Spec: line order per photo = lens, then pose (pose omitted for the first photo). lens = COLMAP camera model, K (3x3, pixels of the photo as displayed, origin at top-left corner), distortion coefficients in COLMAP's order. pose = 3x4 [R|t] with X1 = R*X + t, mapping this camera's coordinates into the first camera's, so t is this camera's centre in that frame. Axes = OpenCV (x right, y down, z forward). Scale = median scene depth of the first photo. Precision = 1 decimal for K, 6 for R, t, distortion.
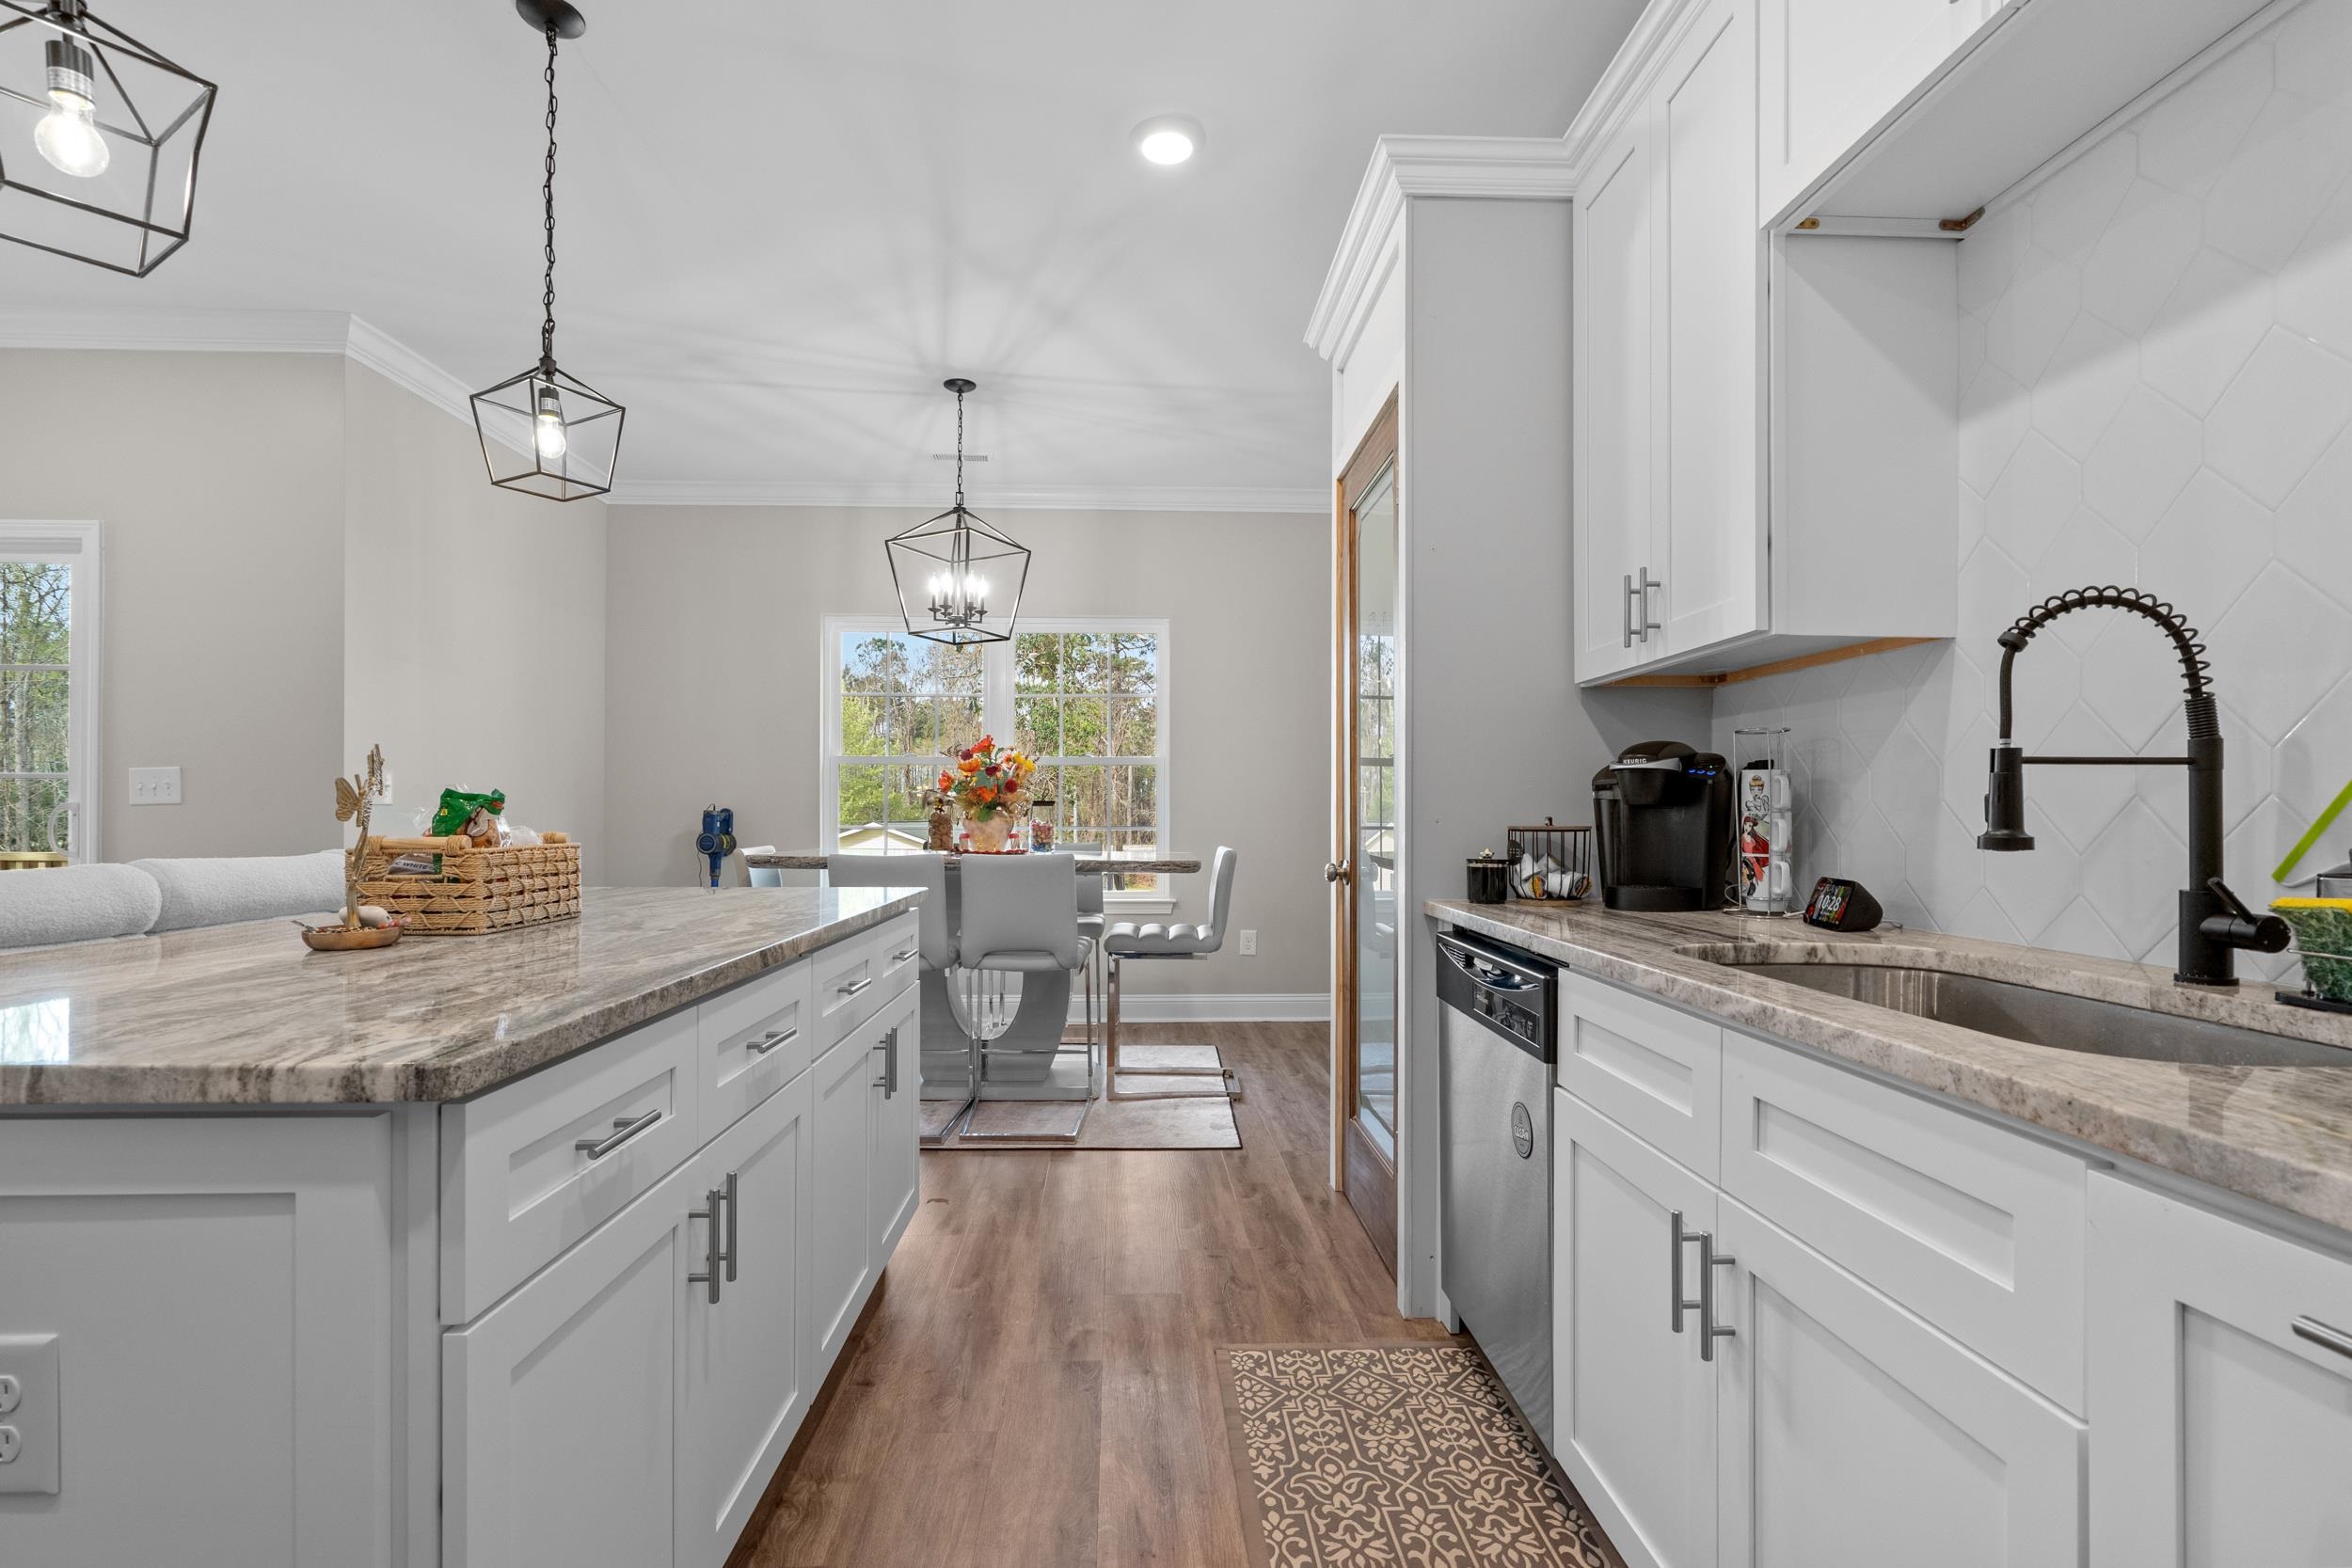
lens RADIAL K [[1076.3, 0, 1181.6], [0, 1076.3, 781.2], [0, 0, 1]] dist [-0.009866, 0.004674]
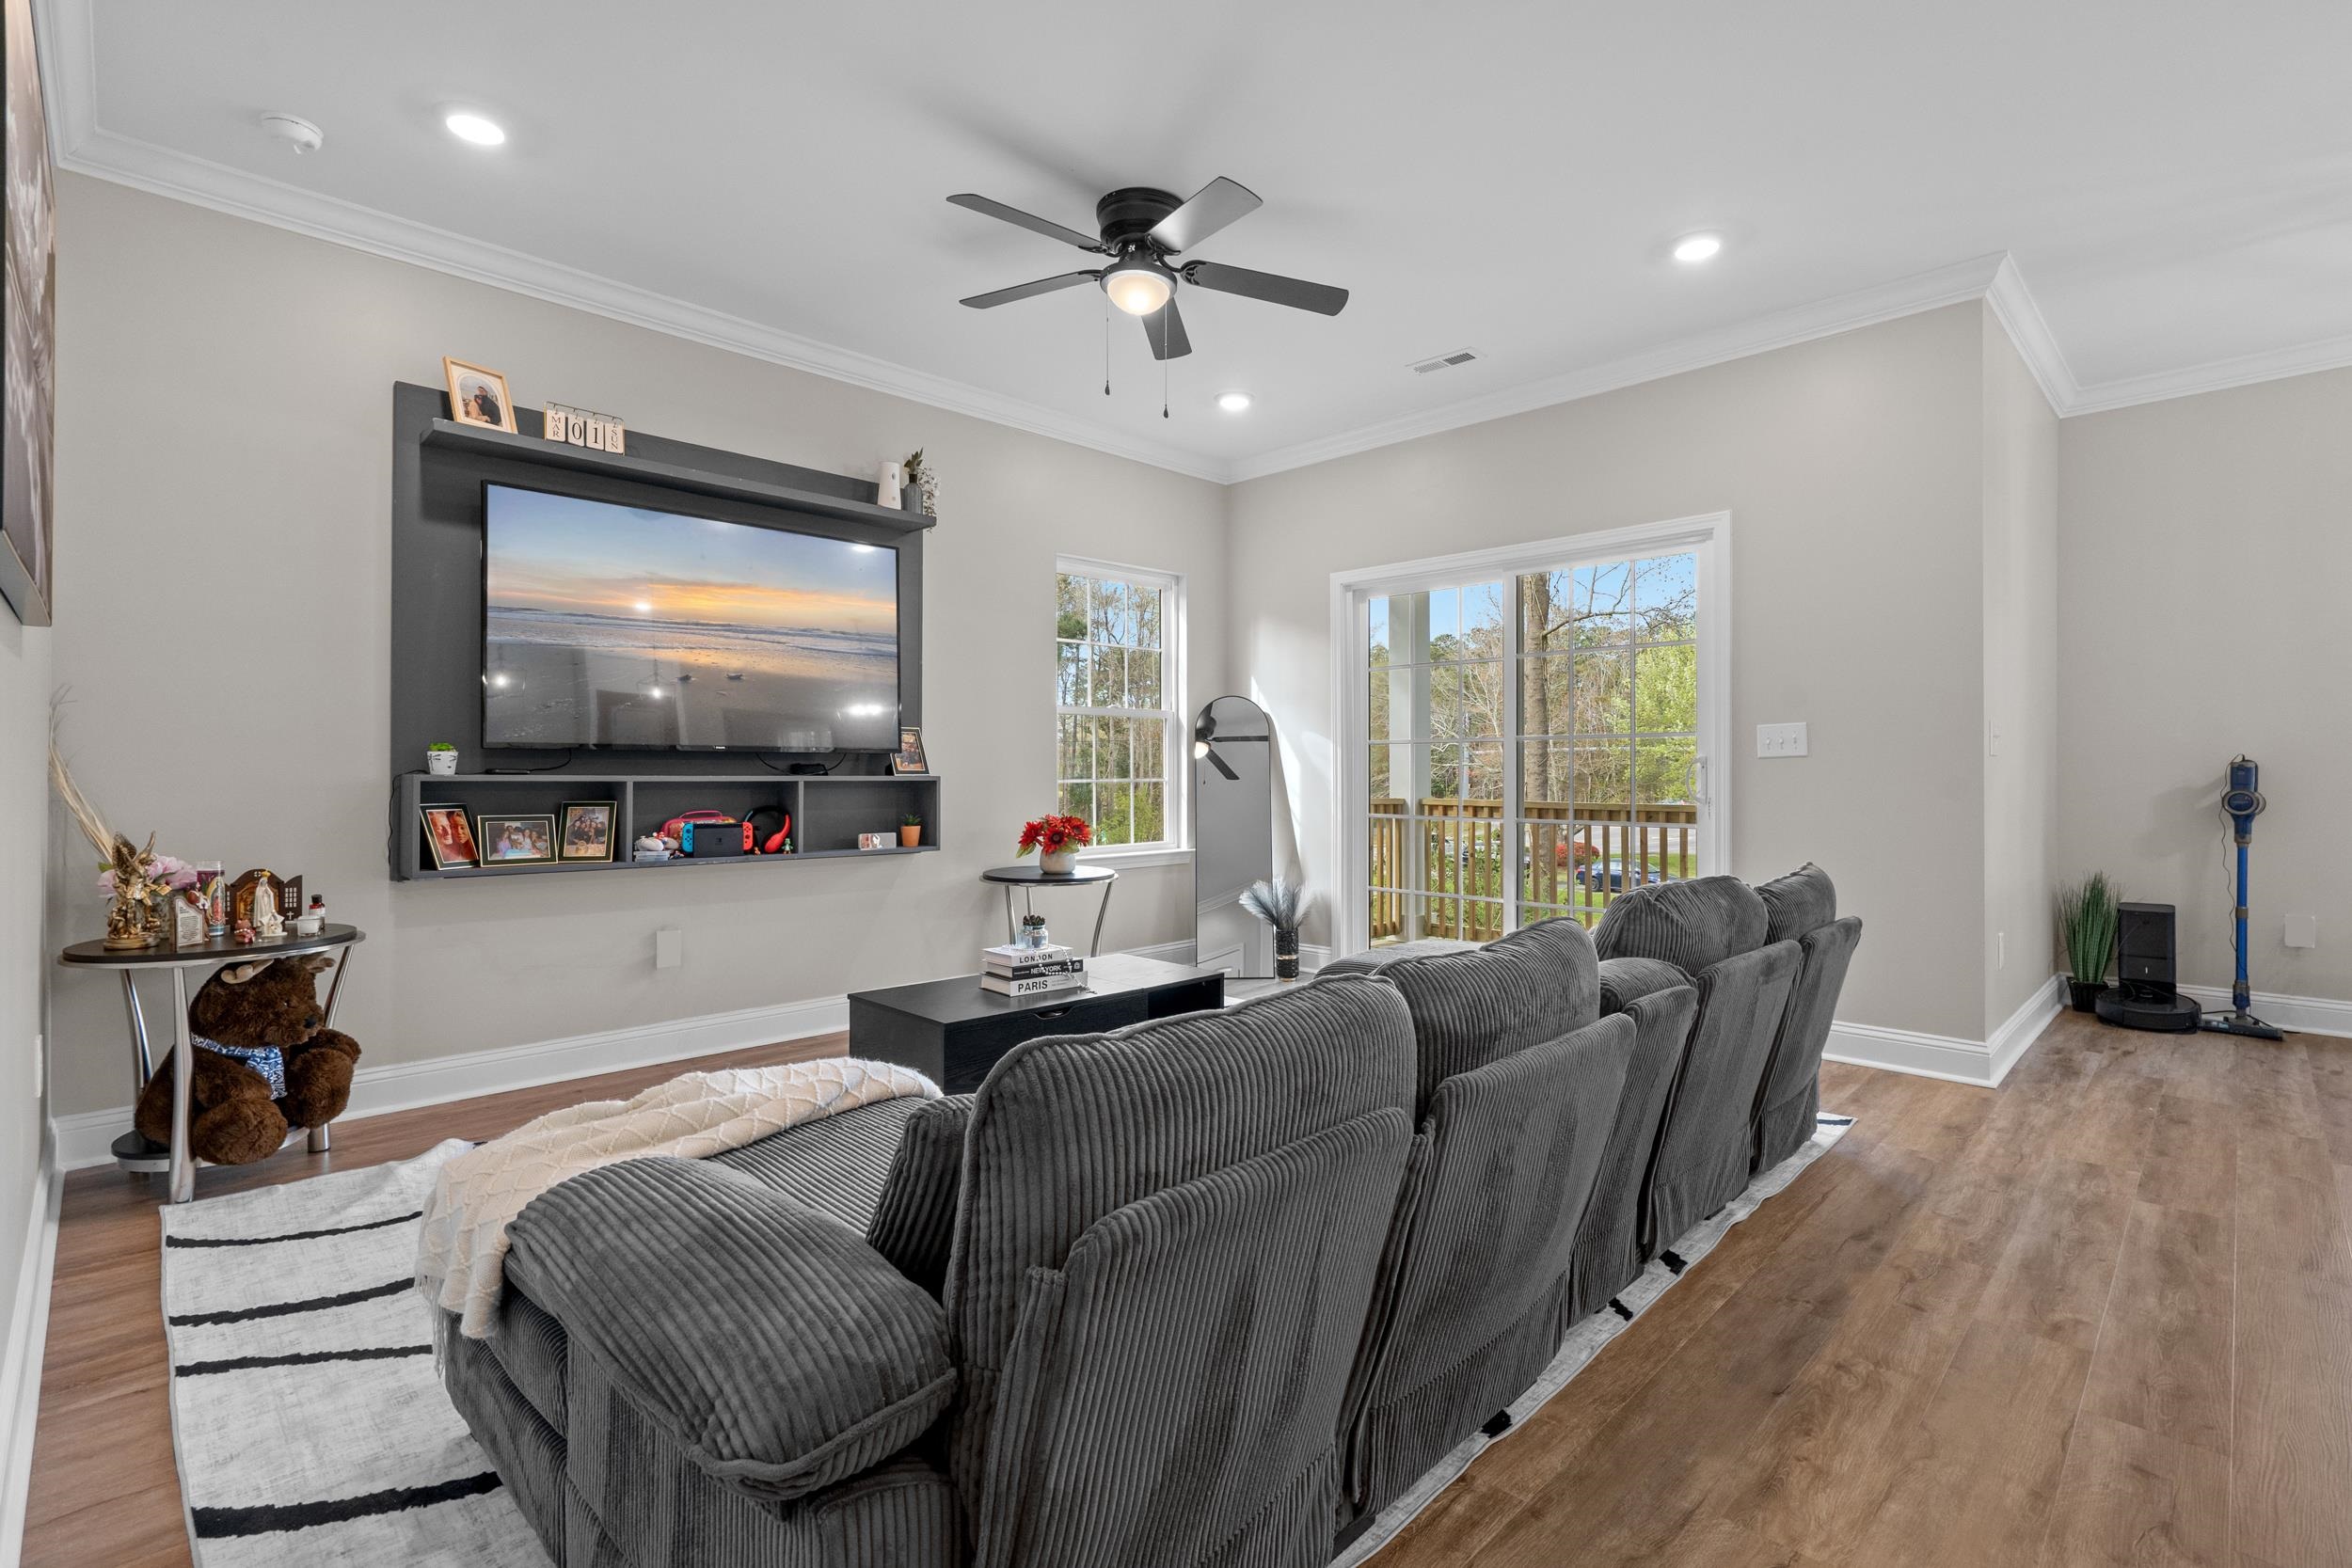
lens RADIAL K [[1076.3, 0, 1194.9], [0, 1076.3, 765.2], [0, 0, 1]] dist [-0.009866, 0.004674]
pose [[0.676973, -0.004033, -0.735997, -0.558059], [0.020240, 0.999709, 0.013139, 0.003506], [0.735730, -0.023791, 0.676857, -0.212757]]
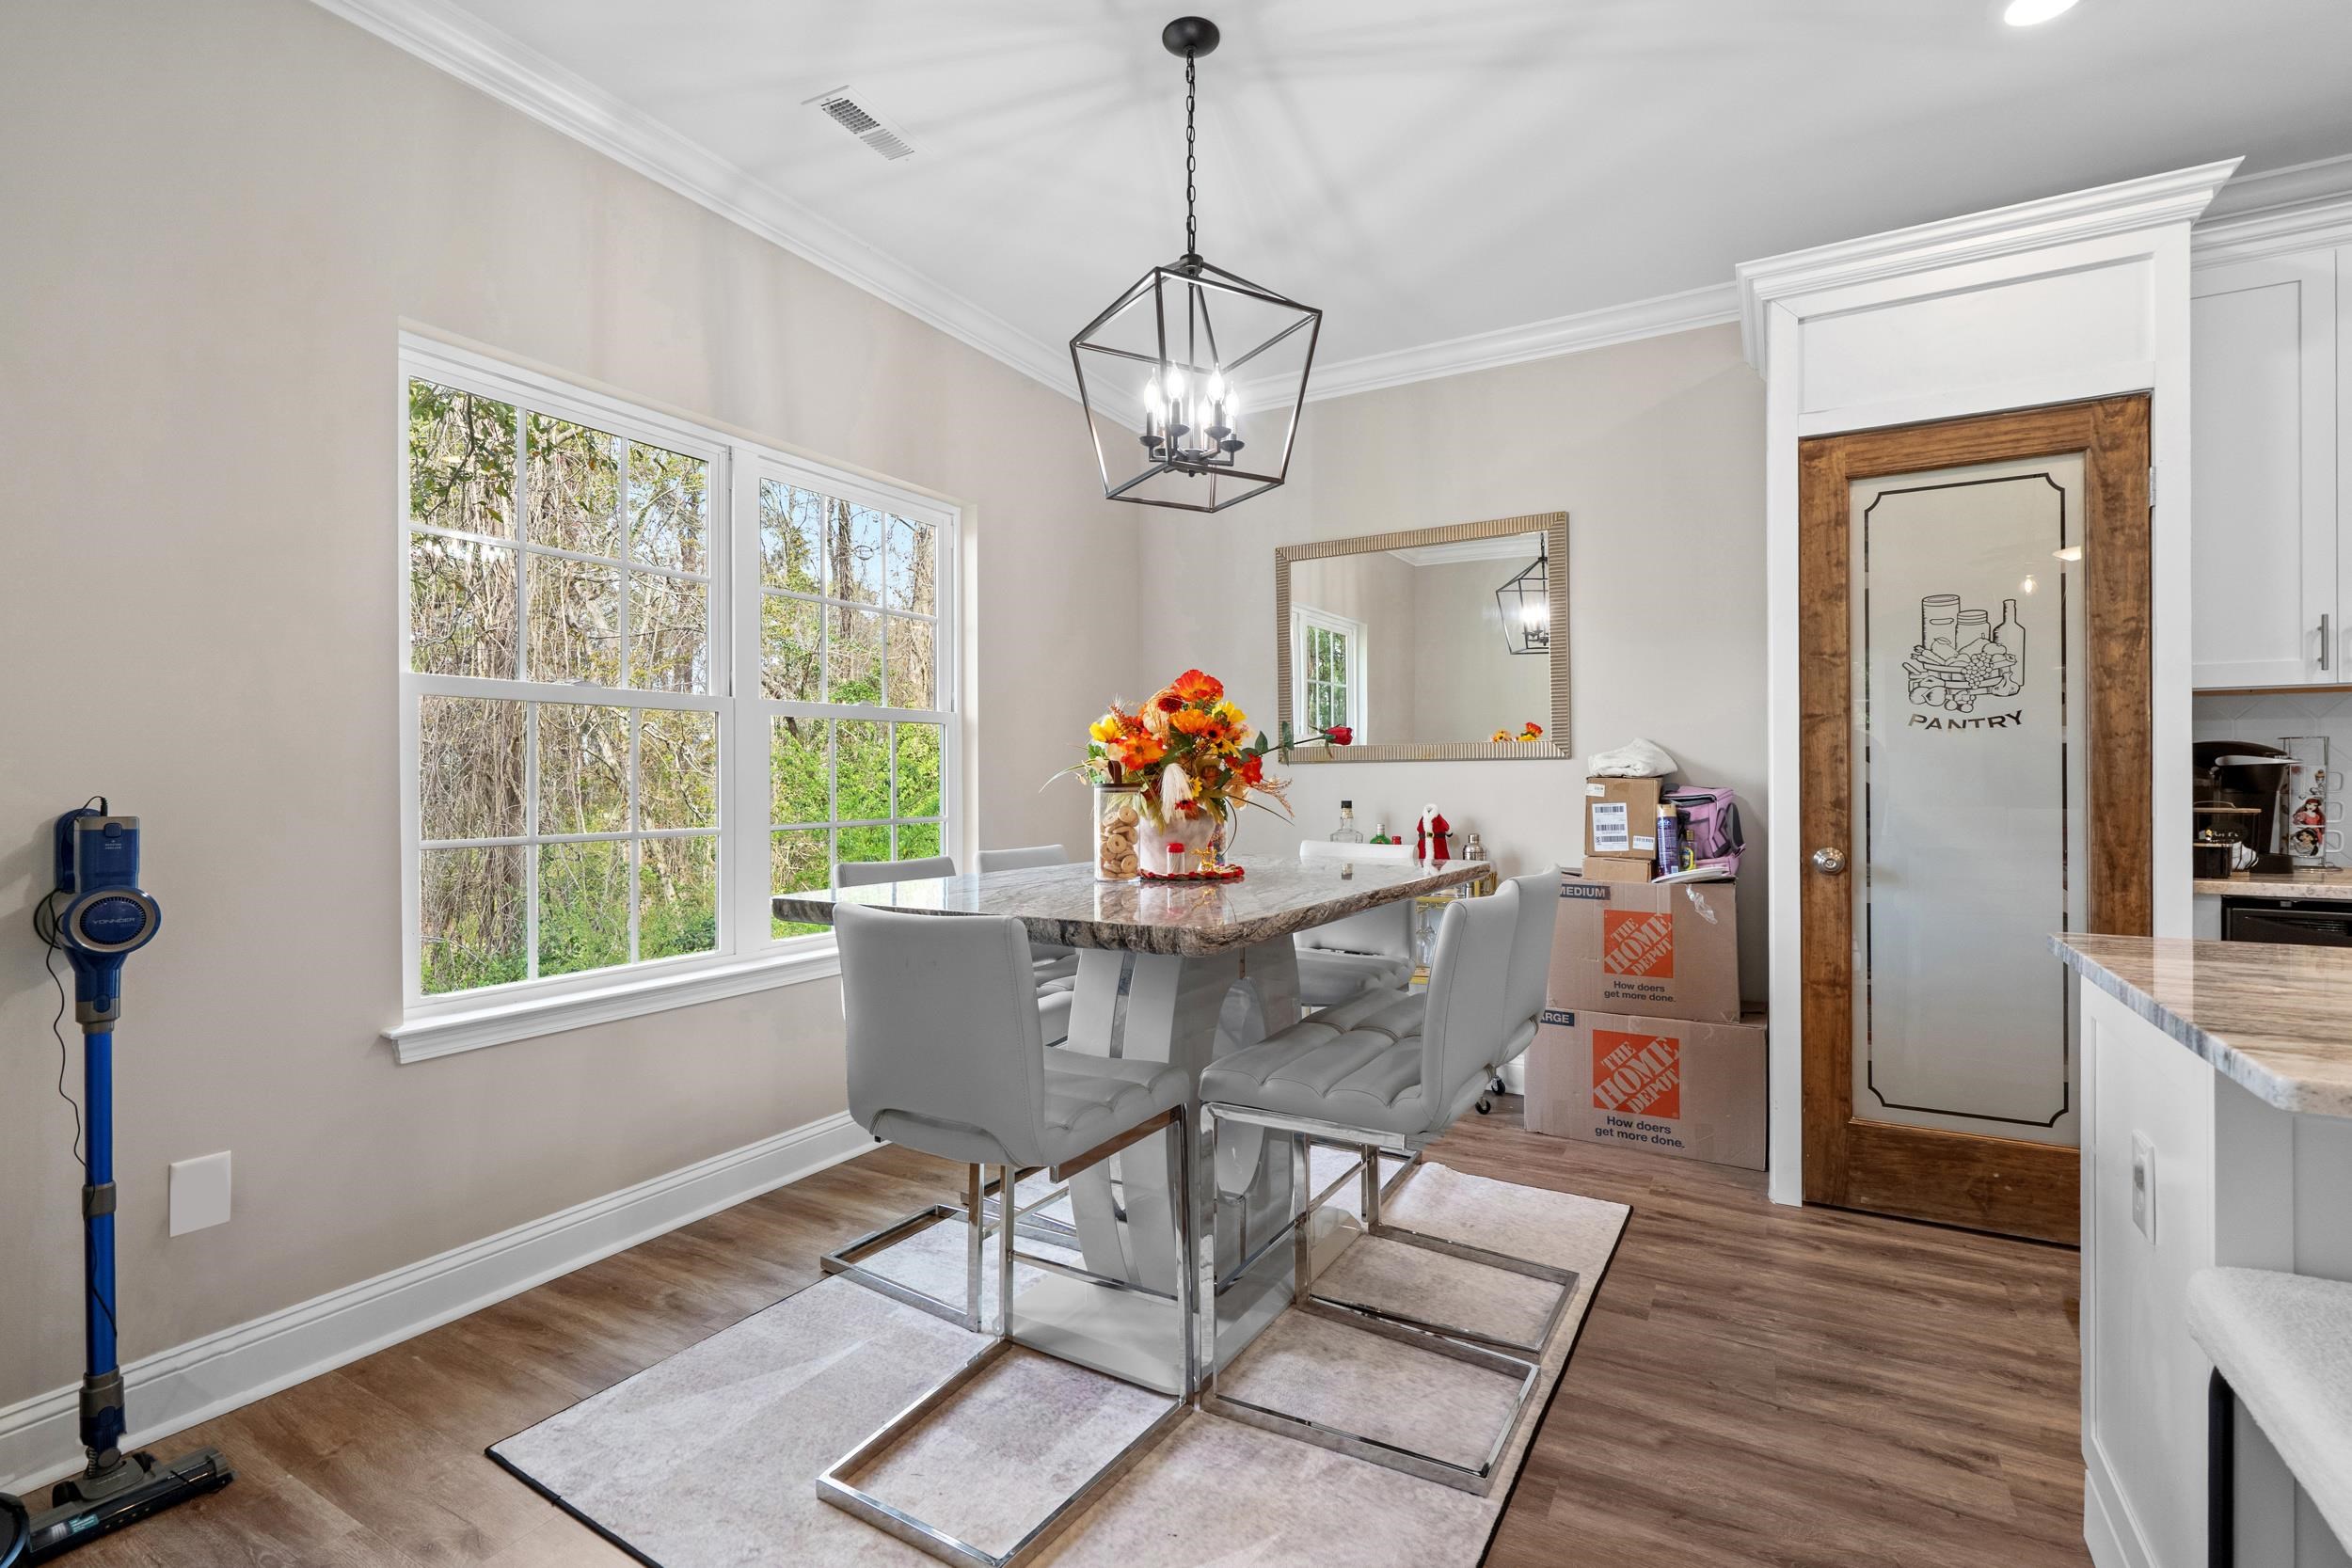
lens RADIAL K [[1076.3, 0, 1159.6], [0, 1076.3, 772.1], [0, 0, 1]] dist [-0.009866, 0.004674]
pose [[0.550448, -0.000256, 0.834870, -0.802470], [-0.018295, 0.999756, 0.012368, 0.004226], [-0.834669, -0.022082, 0.550309, 0.827628]]
